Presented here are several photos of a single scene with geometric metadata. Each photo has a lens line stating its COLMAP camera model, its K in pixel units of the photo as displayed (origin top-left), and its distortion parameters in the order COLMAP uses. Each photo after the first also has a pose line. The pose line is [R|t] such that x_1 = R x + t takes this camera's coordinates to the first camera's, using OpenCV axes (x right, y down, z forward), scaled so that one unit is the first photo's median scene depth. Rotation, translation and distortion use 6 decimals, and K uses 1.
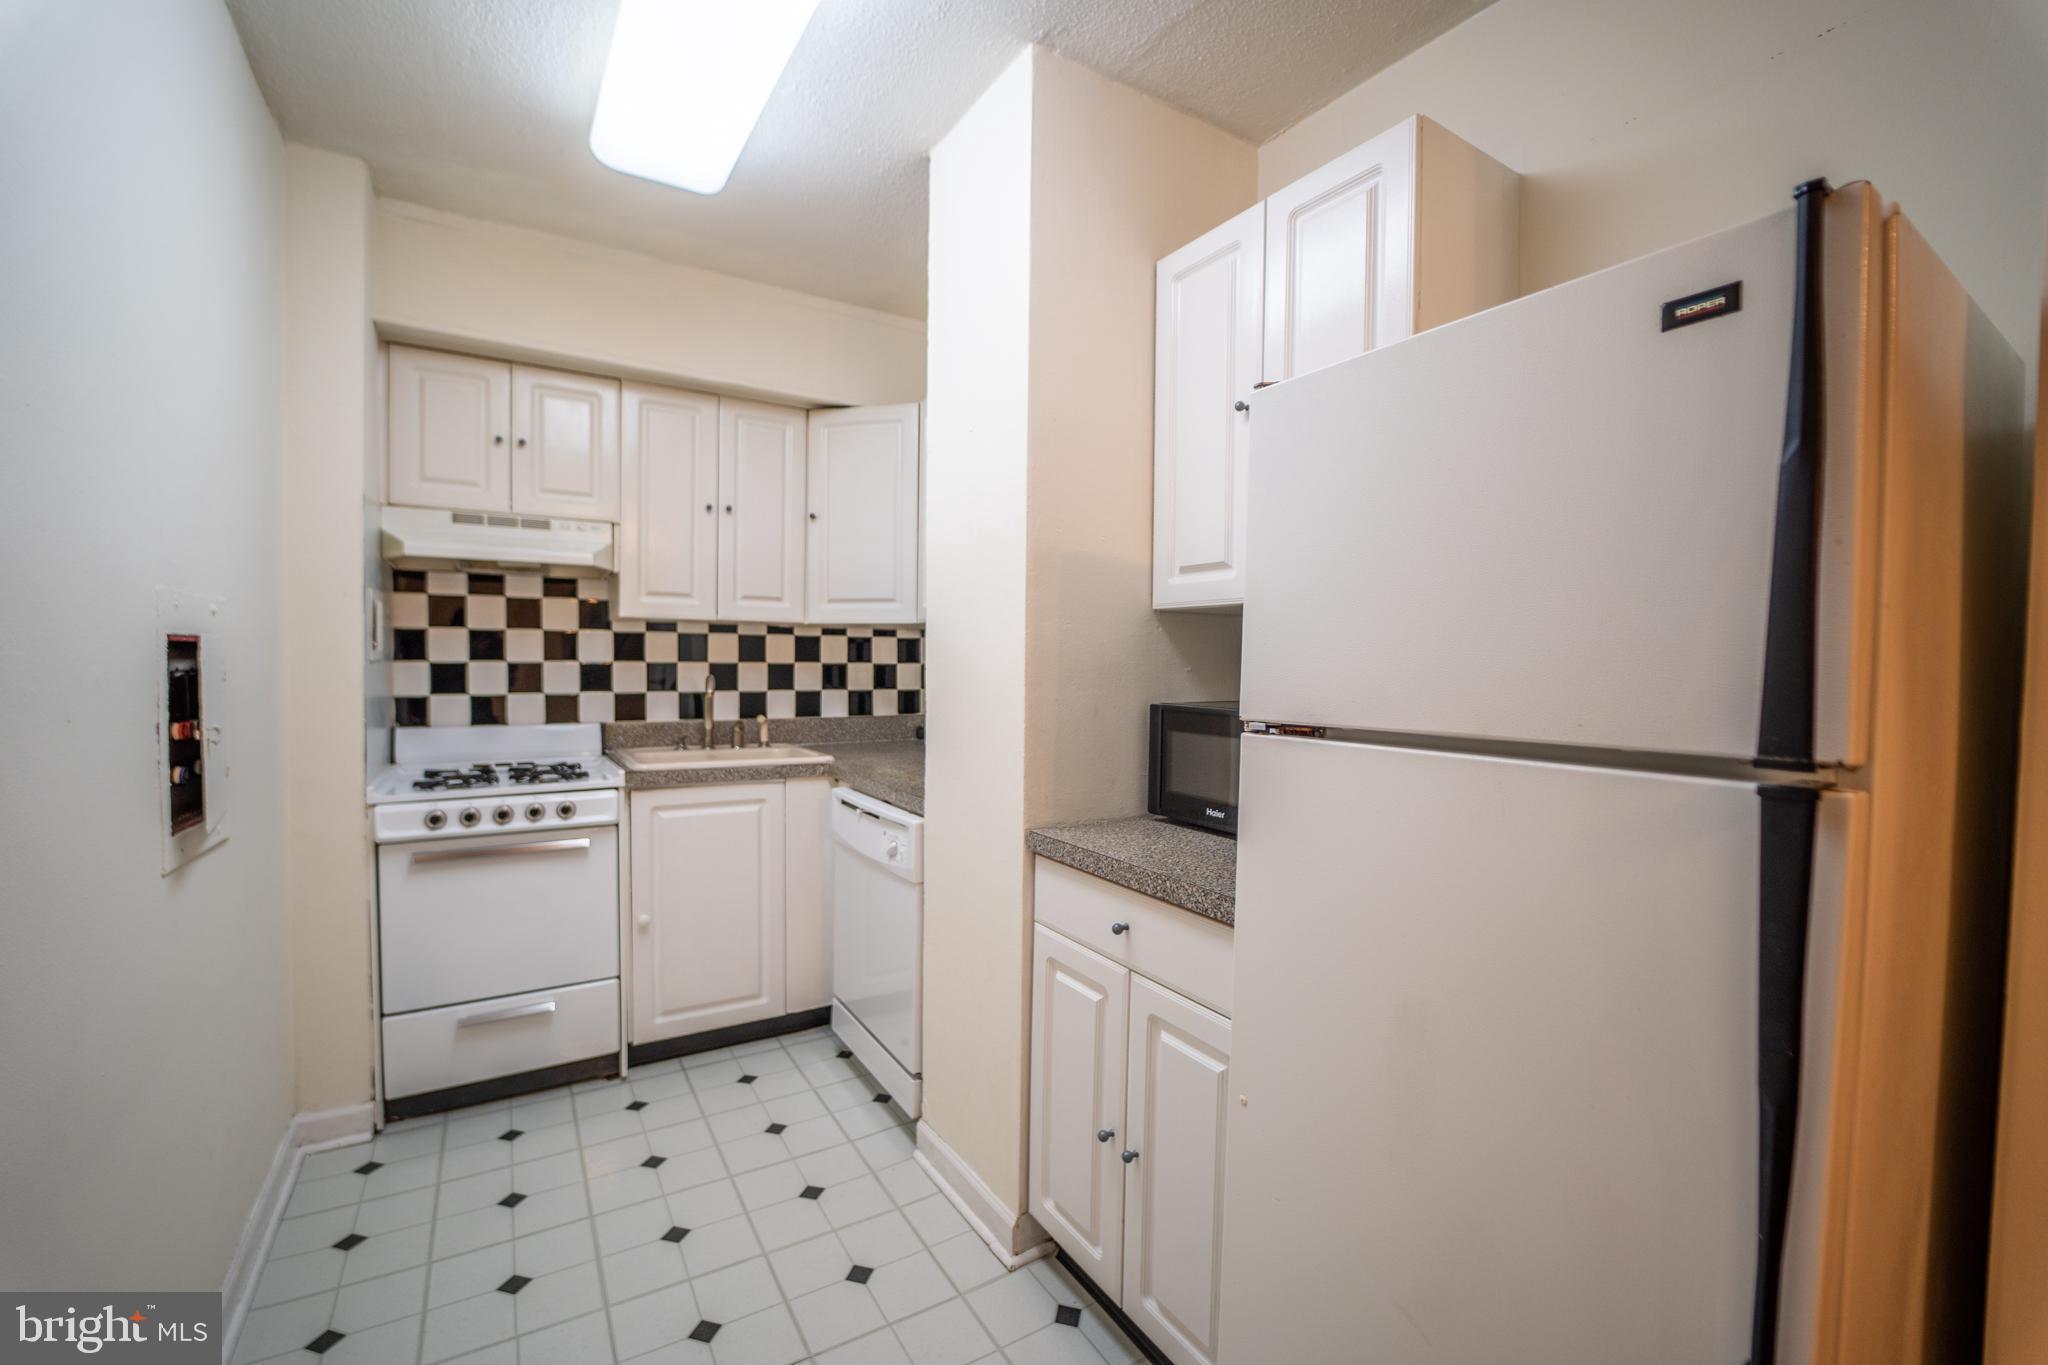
lens RADIAL K [[863.3, 0, 1024.0], [0, 863.3, 682.5], [0, 0, 1]] dist [0.012542, -0.015866]
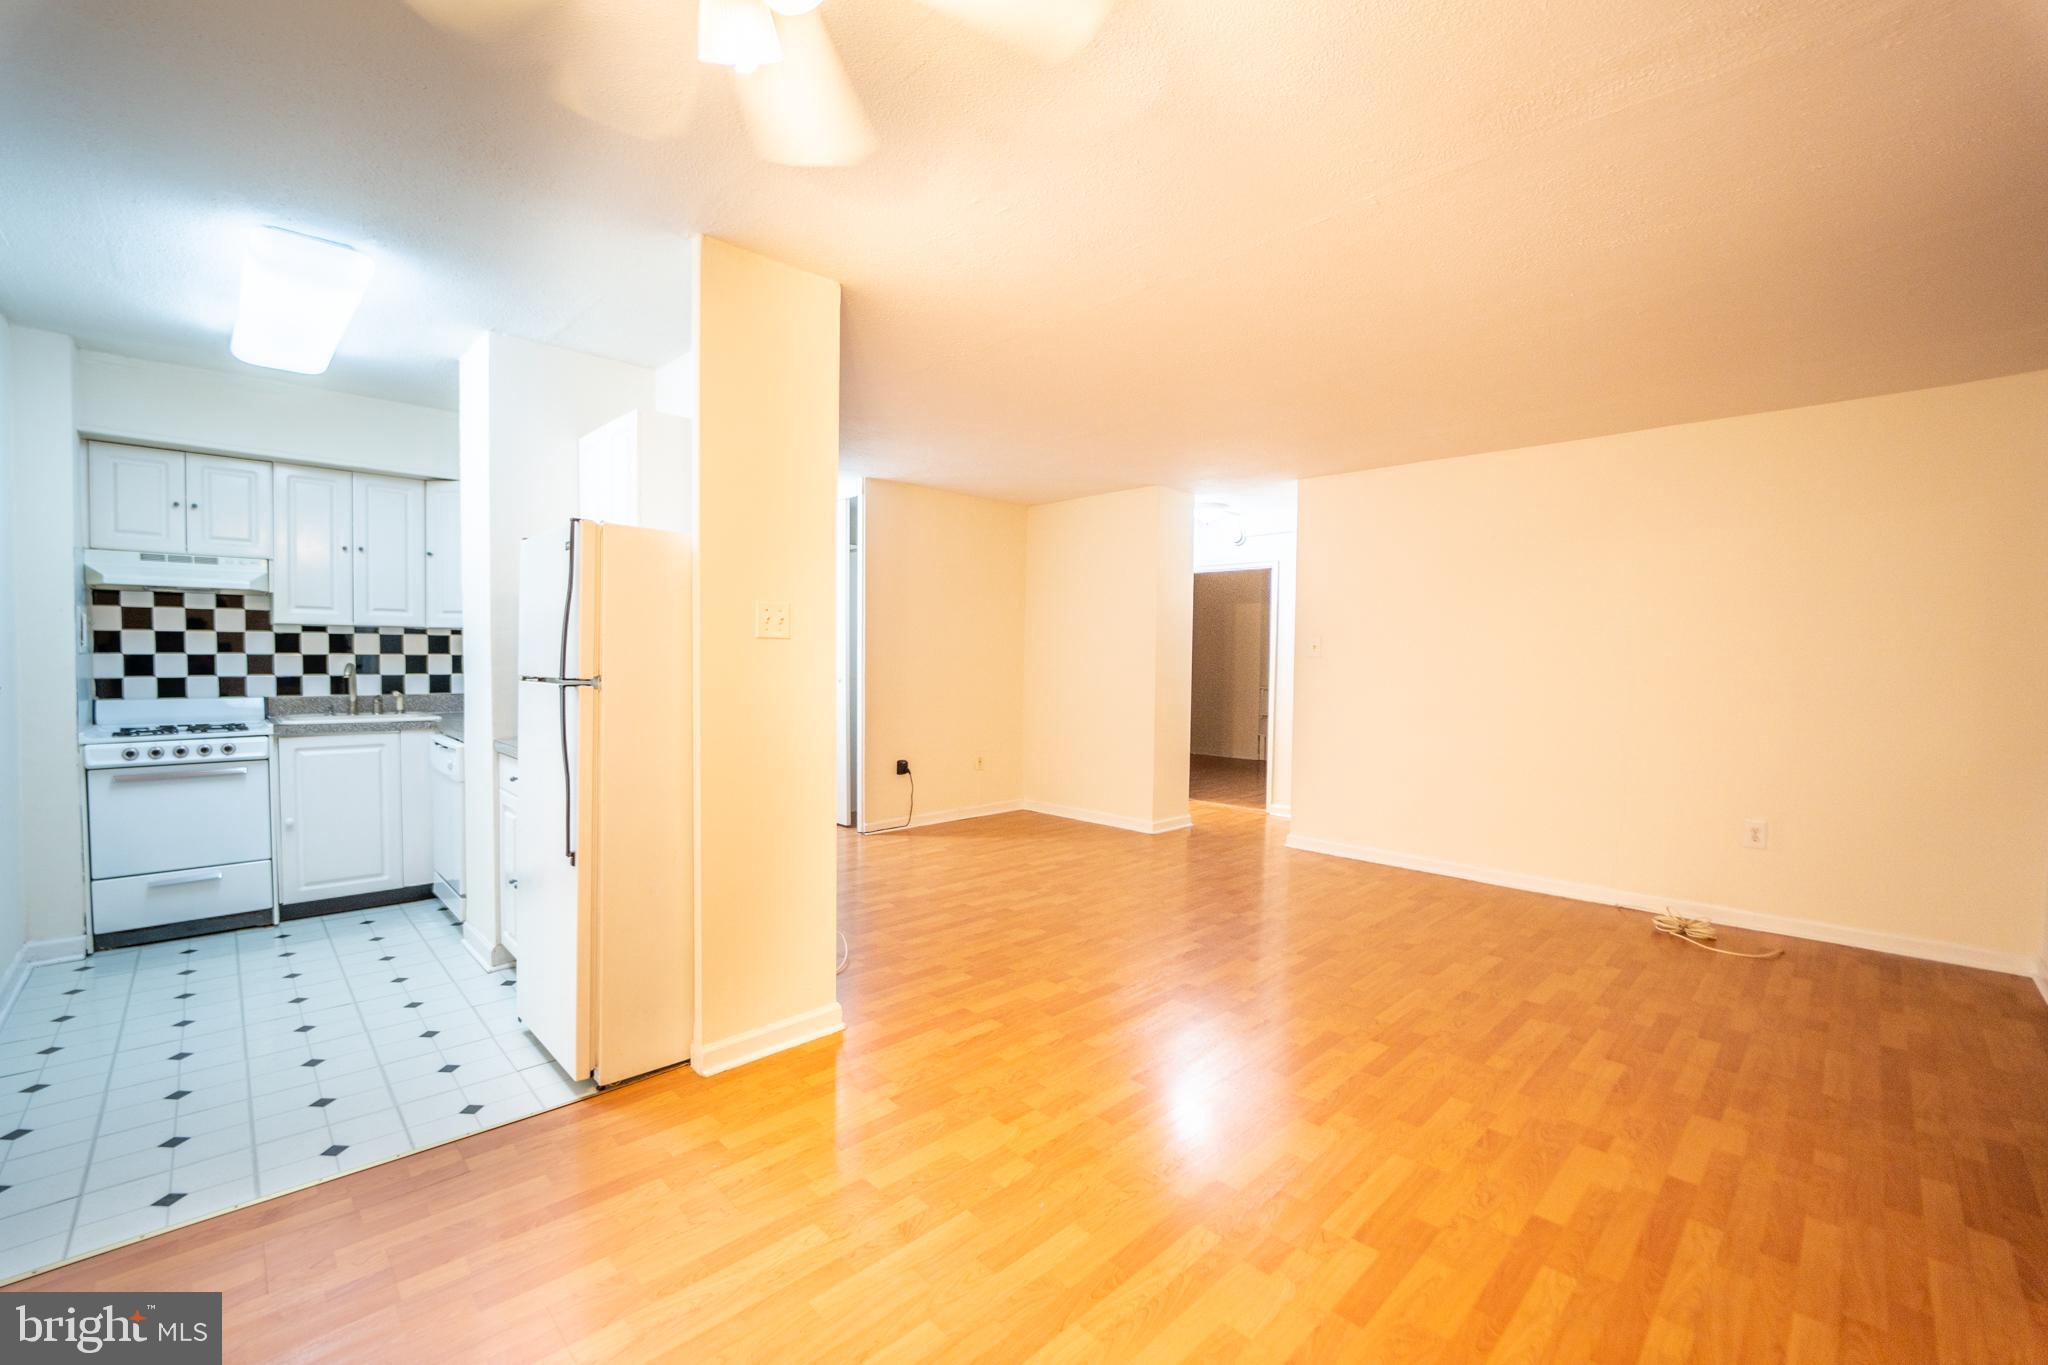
lens RADIAL K [[836.3, 0, 955.5], [0, 836.3, 678.6], [0, 0, 1]] dist [0.001102, -0.000120]
pose [[0.982529, -0.009465, 0.185869, 0.438003], [0.008774, 0.999951, 0.004537, 0.024252], [-0.185903, -0.002827, 0.982564, -0.661842]]
